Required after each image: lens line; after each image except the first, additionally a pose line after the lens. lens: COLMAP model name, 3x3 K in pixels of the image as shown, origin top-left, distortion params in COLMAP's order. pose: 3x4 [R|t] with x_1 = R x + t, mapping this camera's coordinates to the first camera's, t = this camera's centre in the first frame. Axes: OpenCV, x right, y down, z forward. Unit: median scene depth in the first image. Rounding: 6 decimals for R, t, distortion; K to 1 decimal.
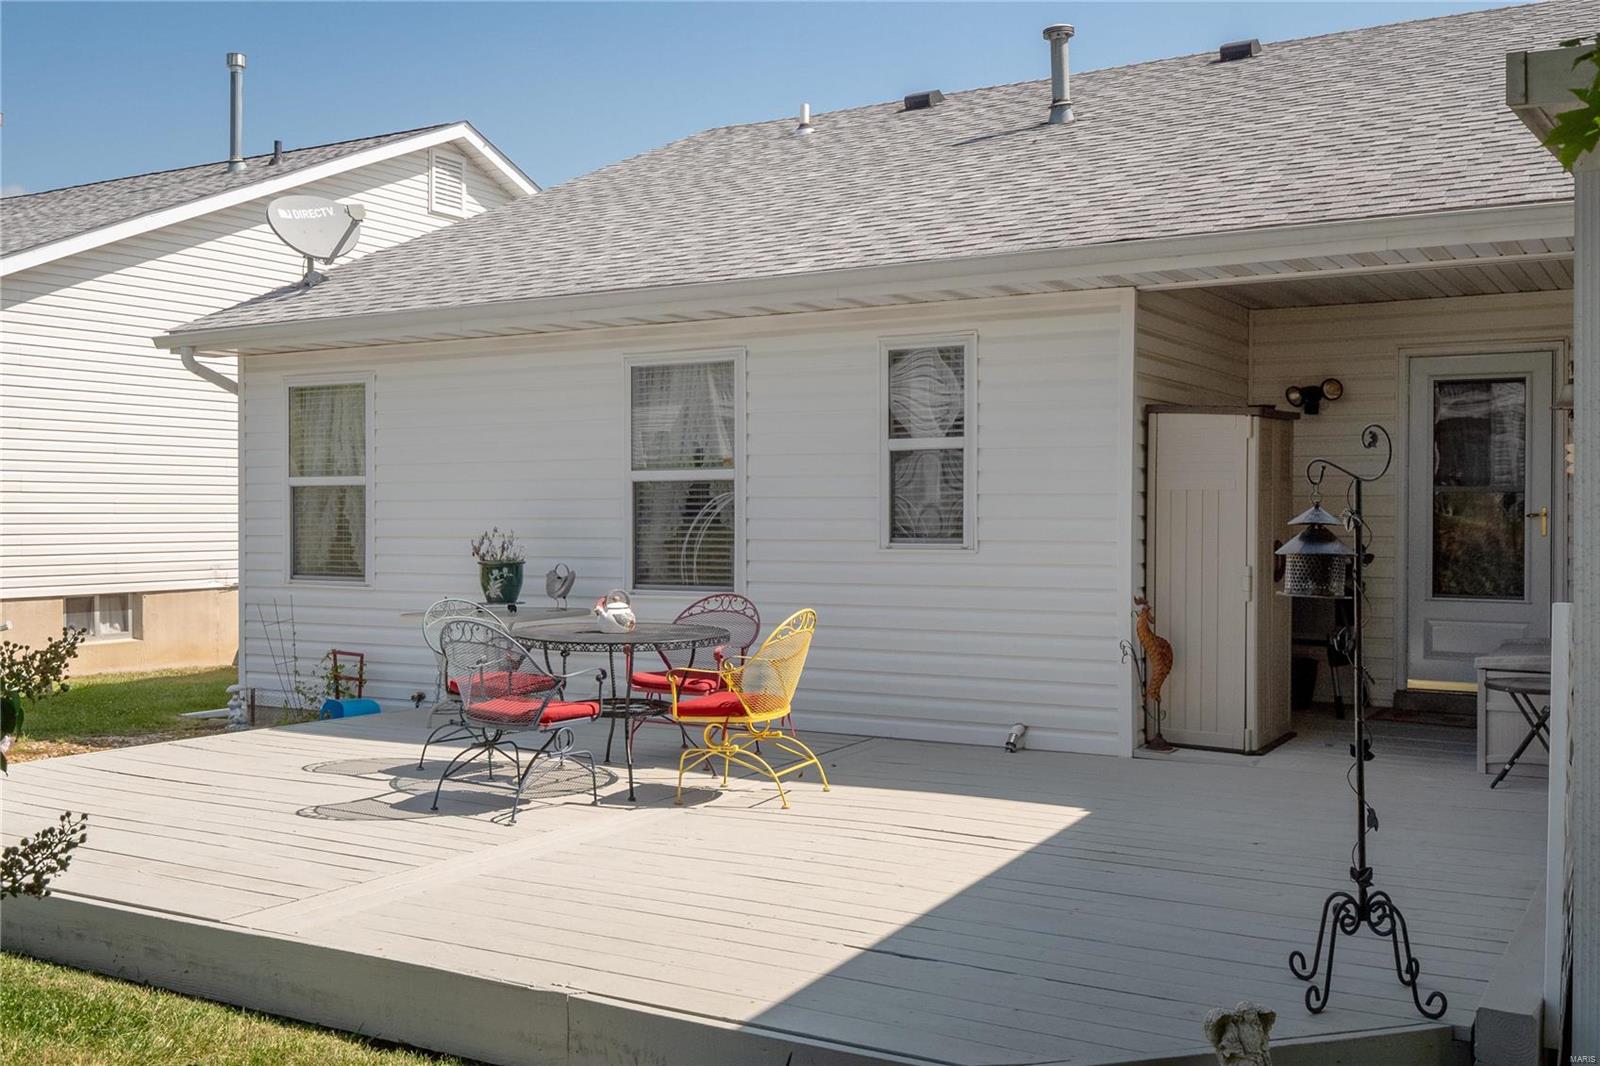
lens RADIAL K [[1584.2, 0, 787.2], [0, 1584.2, 523.9], [0, 0, 1]] dist [0.030884, 0.000000]
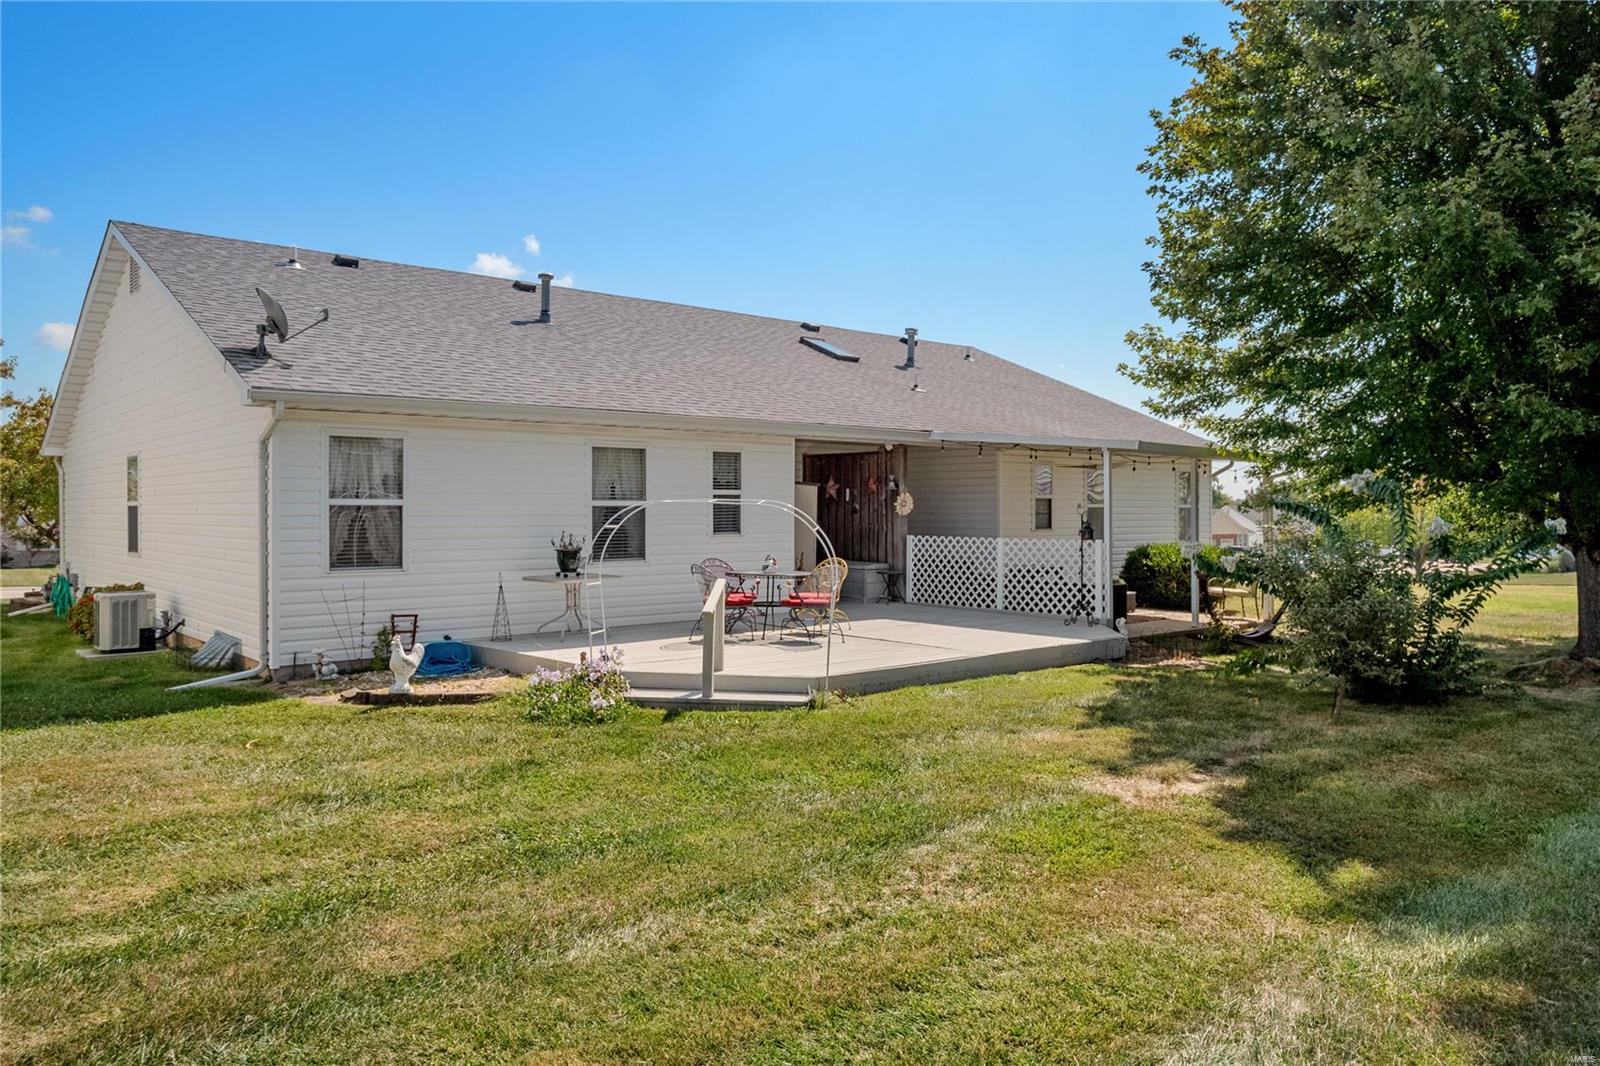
lens RADIAL K [[1143.4, 0, 803.7], [0, 1143.4, 522.8], [0, 0, 1]] dist [0.038466, 0.003399]
pose [[0.293909, -0.010182, 0.955779, -1.617704], [0.007628, 0.999936, 0.008307, -0.018928], [-0.955803, 0.004849, 0.293968, 0.407310]]
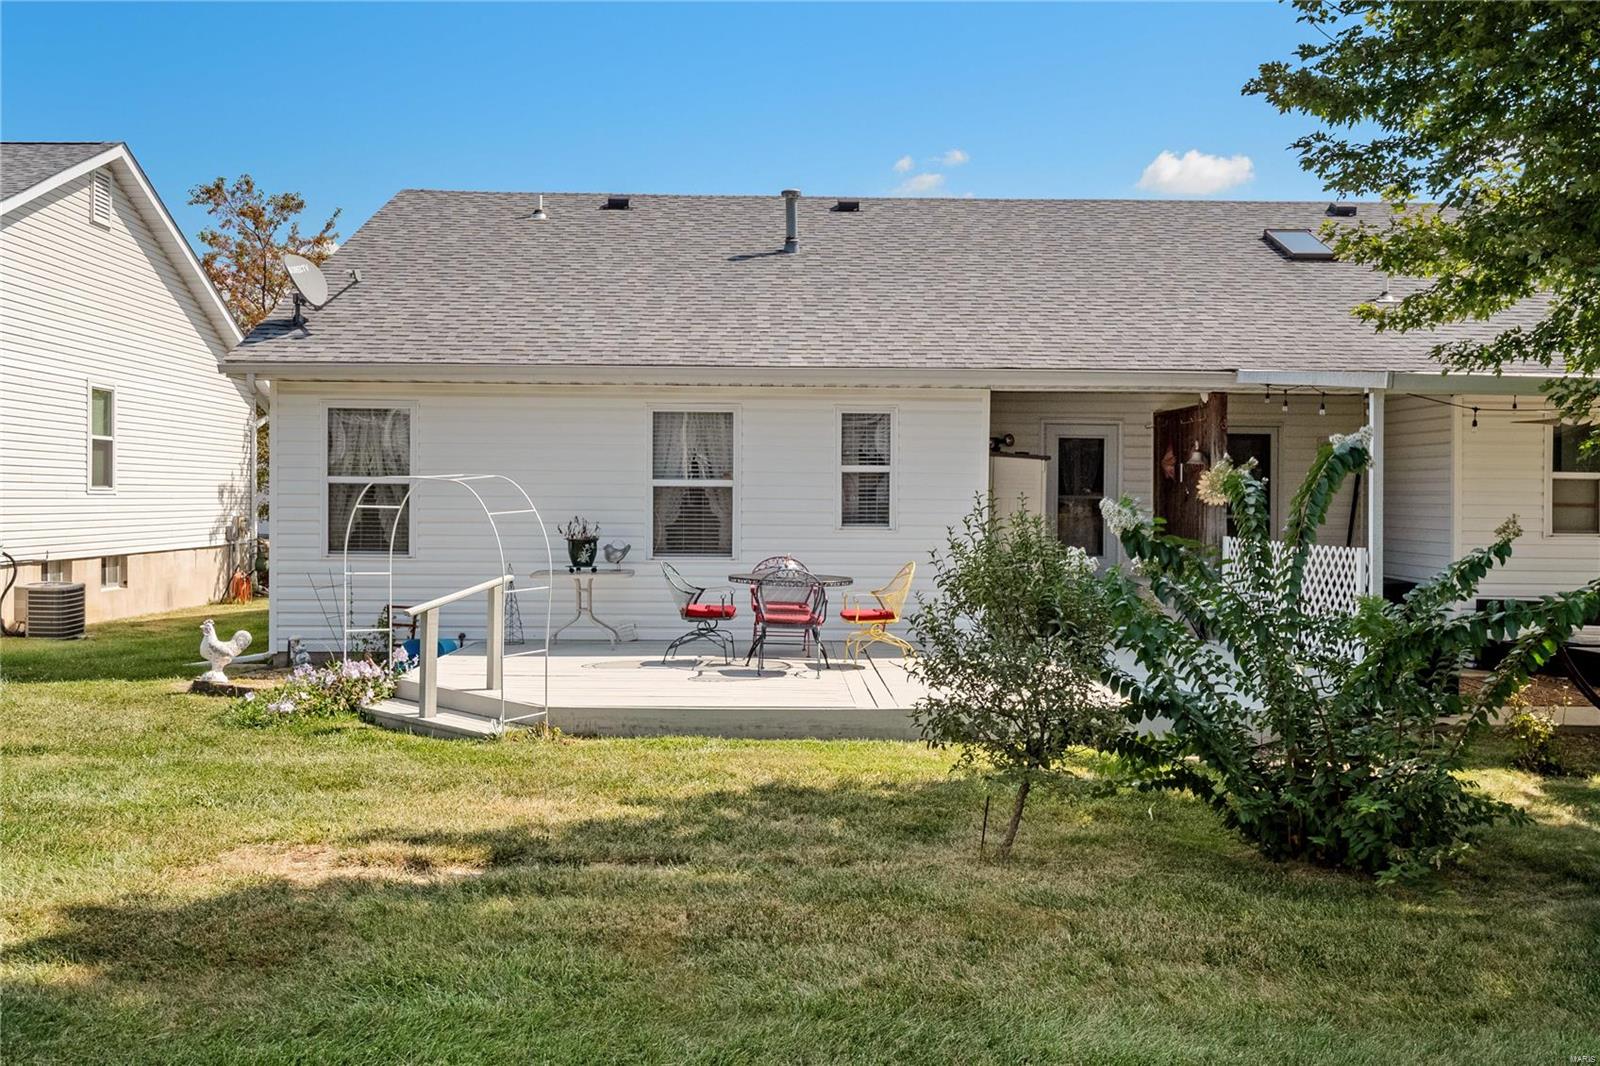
lens RADIAL K [[1584.2, 0, 800.4], [0, 1584.2, 531.0], [0, 0, 1]] dist [0.030884, 0.000000]
pose [[0.836473, -0.004721, 0.547987, -0.977120], [-0.004934, 0.999857, 0.016146, -0.010507], [-0.547985, -0.016210, 0.836331, -0.434215]]
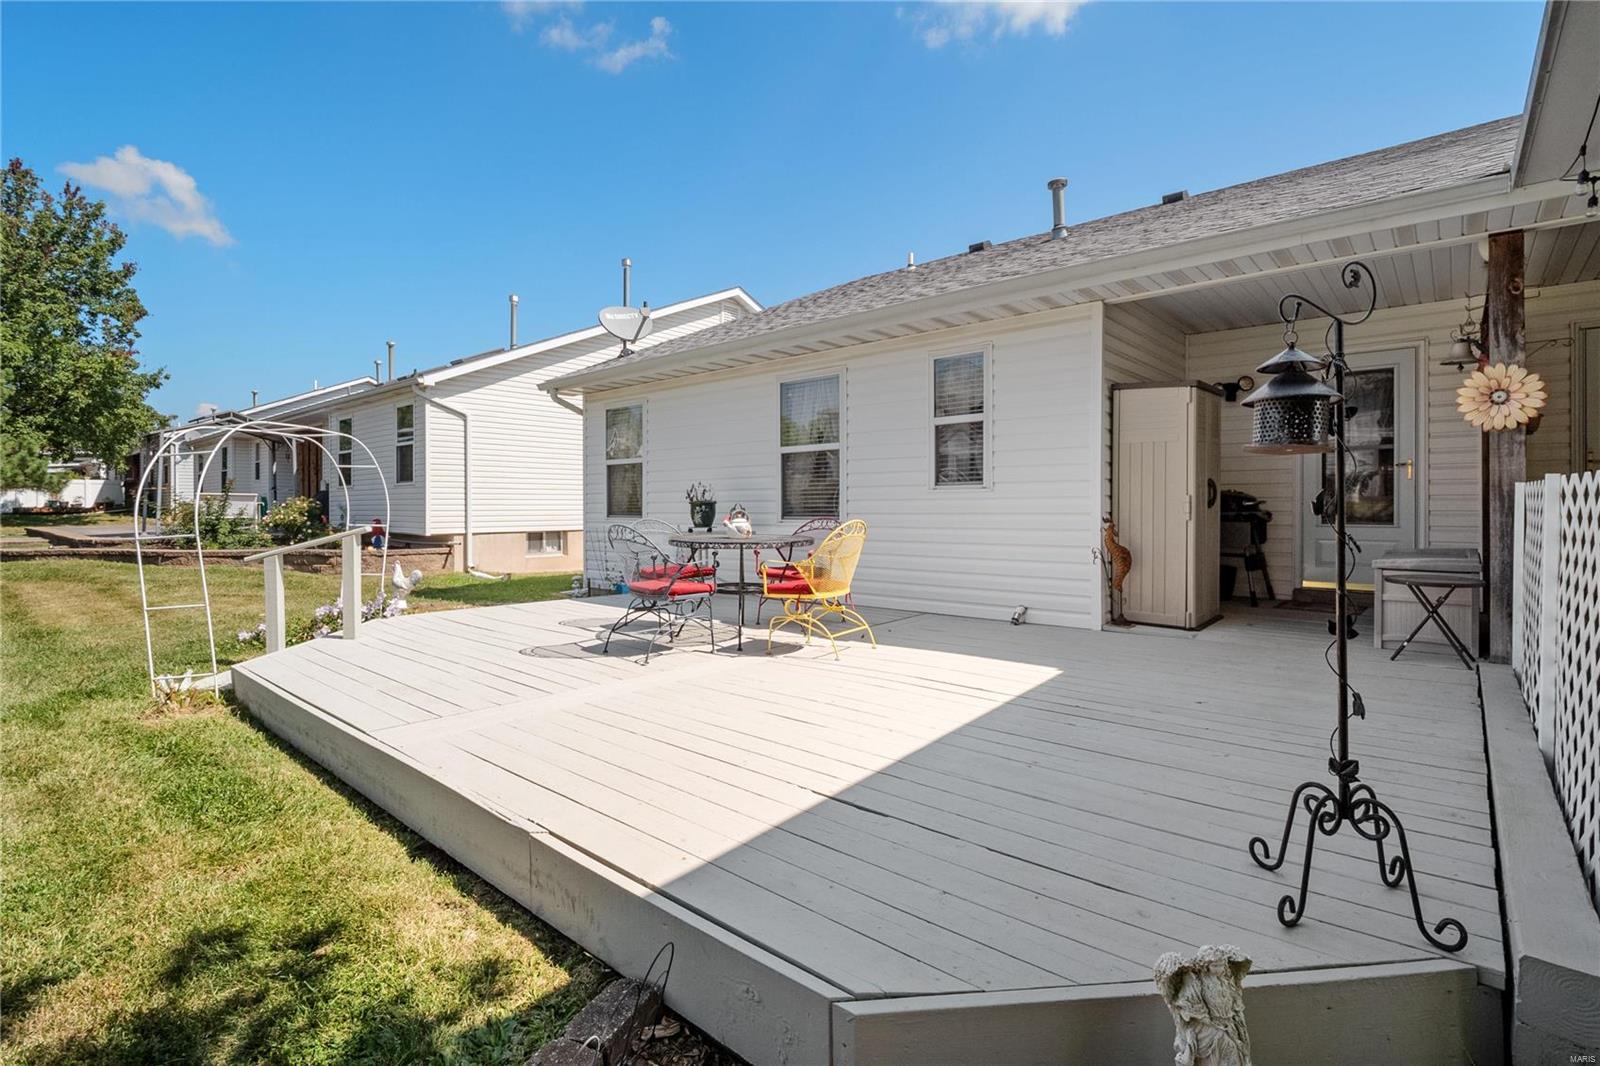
lens RADIAL K [[762.1, 0, 794.8], [0, 762.1, 507.5], [0, 0, 1]] dist [-0.009209, -0.001209]
pose [[0.982941, -0.002007, -0.183908, 0.071616], [0.000897, 0.999981, -0.006118, 0.040324], [0.183916, 0.005849, 0.982925, 0.274065]]
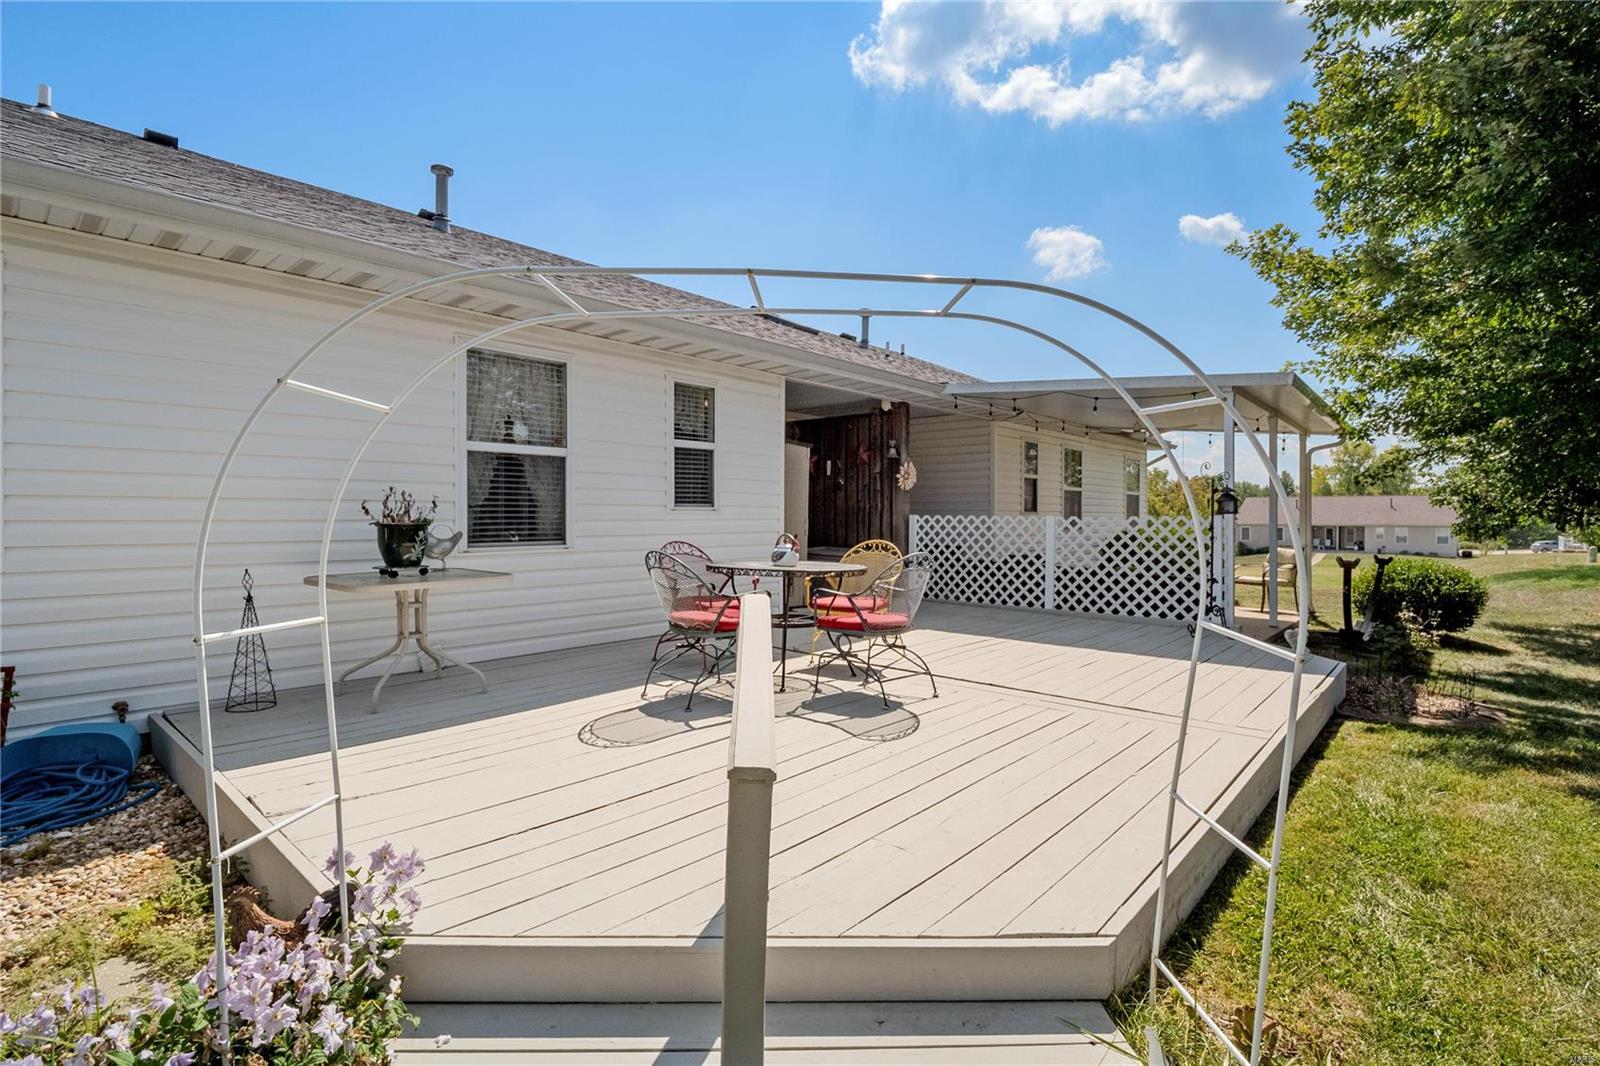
lens RADIAL K [[762.1, 0, 806.4], [0, 762.1, 522.5], [0, 0, 1]] dist [-0.009209, -0.001209]
pose [[0.171507, -0.008164, 0.985149, -0.695356], [0.005124, 0.999960, 0.007394, 0.025098], [-0.985170, 0.003780, 0.171541, 0.801959]]
